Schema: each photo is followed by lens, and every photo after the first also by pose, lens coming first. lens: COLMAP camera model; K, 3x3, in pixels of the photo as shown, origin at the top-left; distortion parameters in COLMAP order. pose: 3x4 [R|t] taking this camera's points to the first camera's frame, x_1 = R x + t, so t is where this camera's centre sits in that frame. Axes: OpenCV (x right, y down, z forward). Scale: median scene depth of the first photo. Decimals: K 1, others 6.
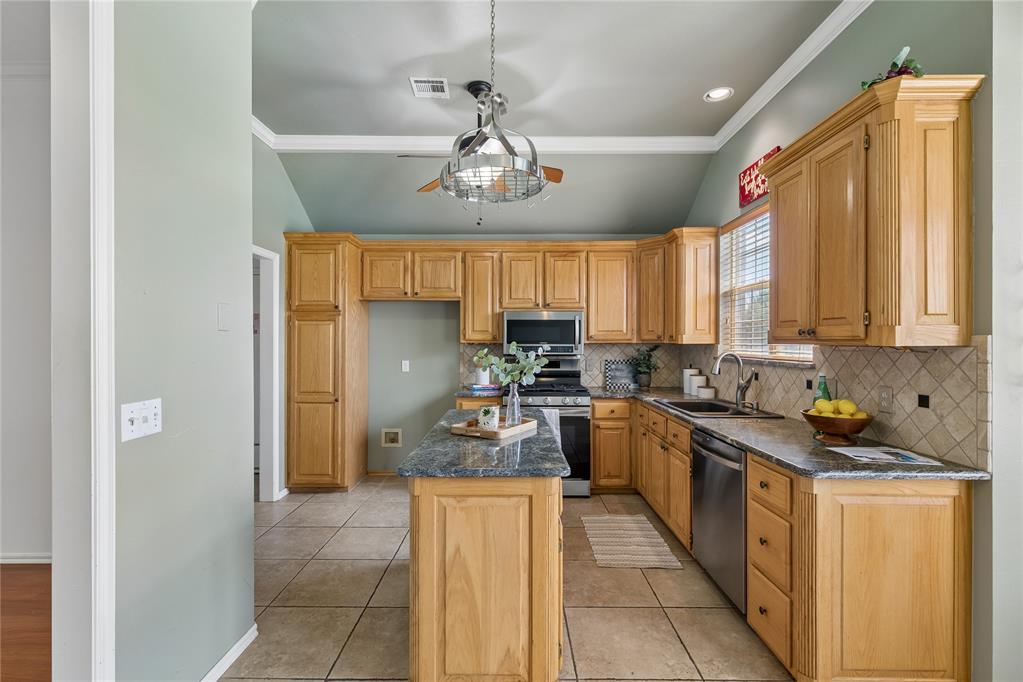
lens RADIAL K [[461.1, 0, 512.2], [0, 461.1, 340.5], [0, 0, 1]] dist [0.002927, -0.002668]
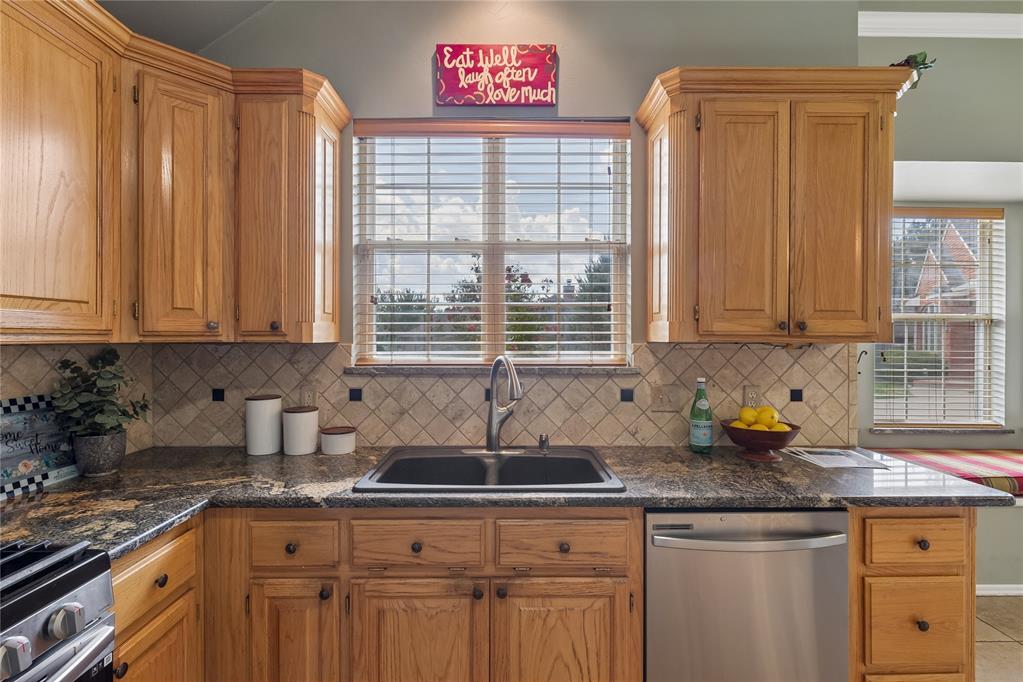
lens RADIAL K [[461.1, 0, 505.7], [0, 461.1, 342.0], [0, 0, 1]] dist [0.002927, -0.002668]
pose [[-0.006506, -0.007697, 0.999949, -0.072162], [-0.002375, 0.999968, 0.007682, 0.002104], [-0.999976, -0.002325, -0.006524, 0.819631]]
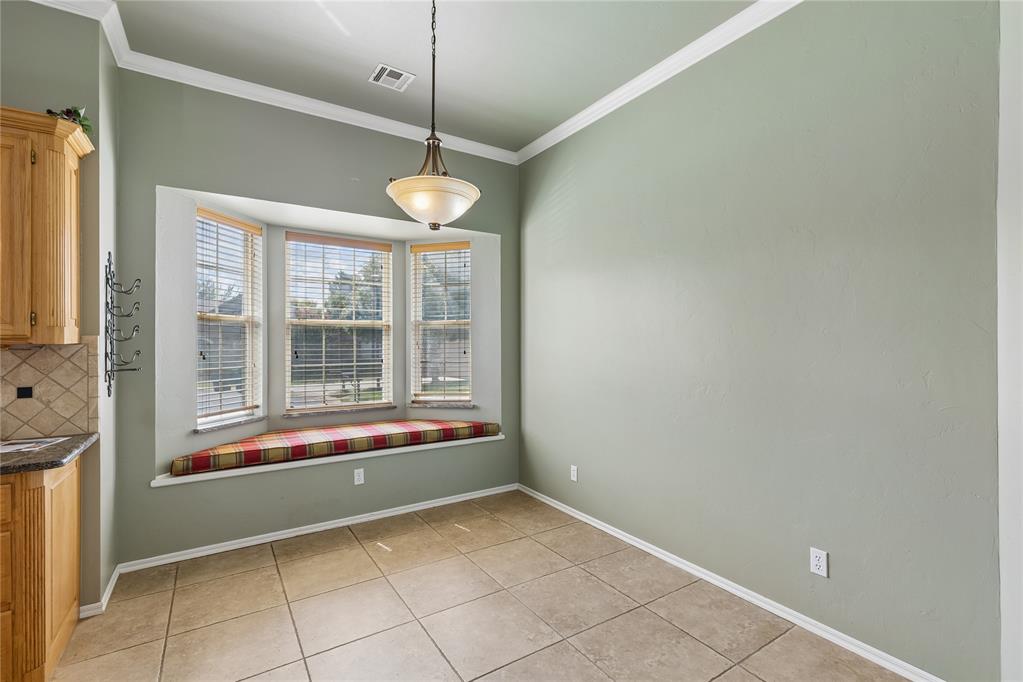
lens RADIAL K [[461.1, 0, 512.9], [0, 461.1, 338.0], [0, 0, 1]] dist [0.002927, -0.002668]
pose [[-0.546488, 0.004120, 0.837456, -0.354336], [0.001144, 0.999991, -0.004172, 0.001362], [-0.837466, -0.001322, -0.546488, 0.302093]]
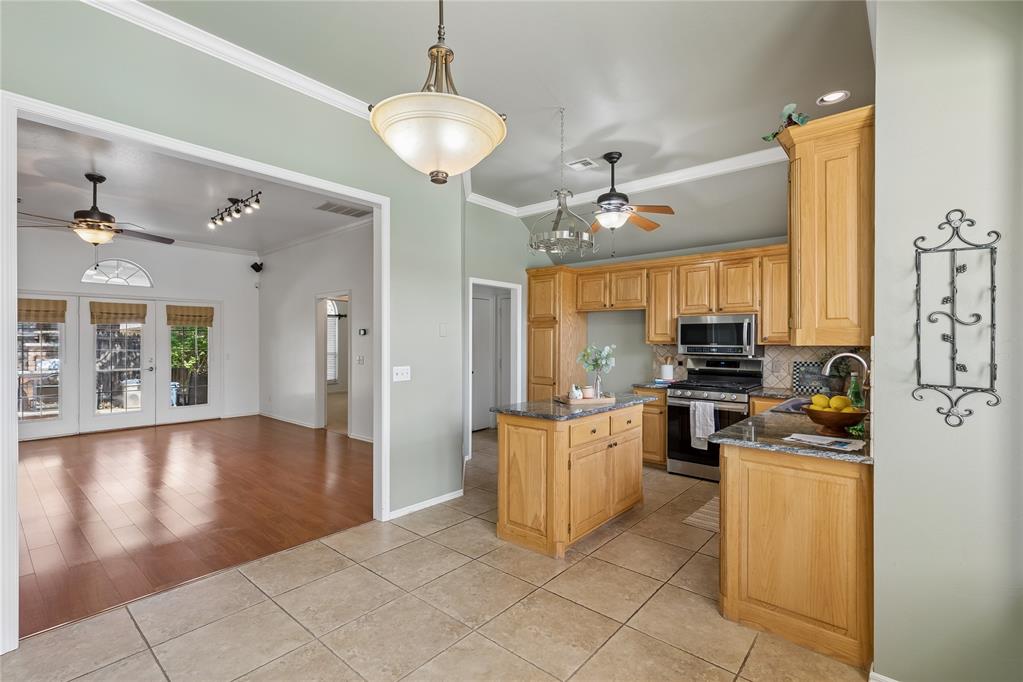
lens RADIAL K [[461.1, 0, 512.5], [0, 461.1, 340.1], [0, 0, 1]] dist [0.002927, -0.002668]
pose [[0.764239, -0.001786, -0.644930, 0.457235], [-0.002048, 0.999984, -0.005197, 0.002390], [0.644930, 0.005292, 0.764224, -0.179252]]
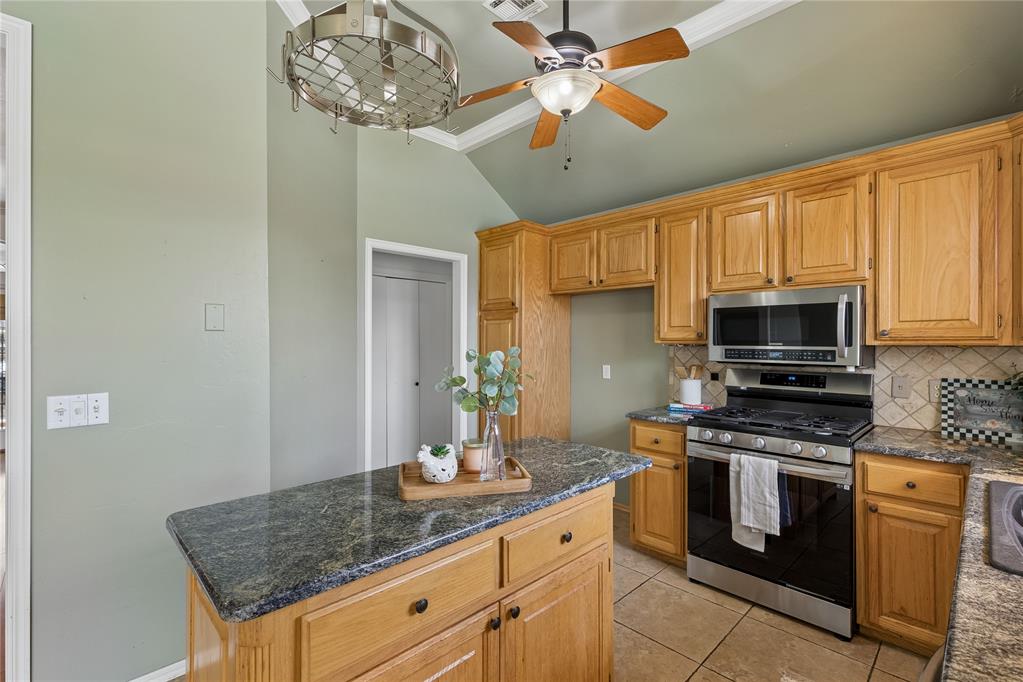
lens RADIAL K [[461.1, 0, 509.4], [0, 461.1, 339.2], [0, 0, 1]] dist [0.002927, -0.002668]
pose [[0.699945, -0.002518, -0.714192, 0.279406], [0.000337, 0.999995, -0.003195, 0.000572], [0.714196, 0.001995, 0.699943, 0.370437]]
